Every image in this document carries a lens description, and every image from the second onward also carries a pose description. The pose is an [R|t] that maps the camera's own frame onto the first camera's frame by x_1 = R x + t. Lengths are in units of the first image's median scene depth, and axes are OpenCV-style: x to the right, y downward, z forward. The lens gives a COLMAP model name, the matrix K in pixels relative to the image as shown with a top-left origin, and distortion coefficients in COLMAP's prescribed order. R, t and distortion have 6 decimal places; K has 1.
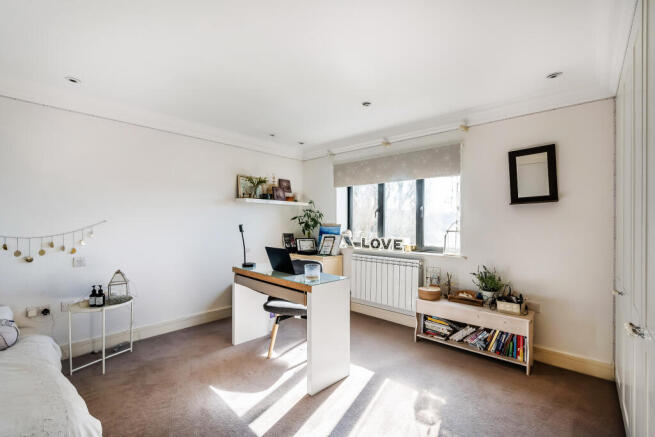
lens RADIAL K [[286.7, 0, 327.5], [0, 286.7, 218.5], [0, 0, 1]] dist [-0.001092, -0.000316]
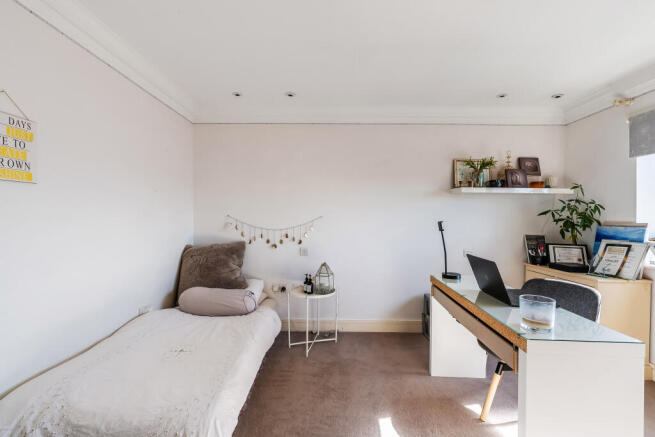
lens RADIAL K [[286.7, 0, 327.5], [0, 286.7, 218.5], [0, 0, 1]] dist [-0.001092, -0.000316]
pose [[0.669969, 0.005055, -0.742372, 0.046121], [0.003742, 0.999941, 0.010186, 0.003589], [0.742380, -0.009602, 0.669911, 0.199592]]
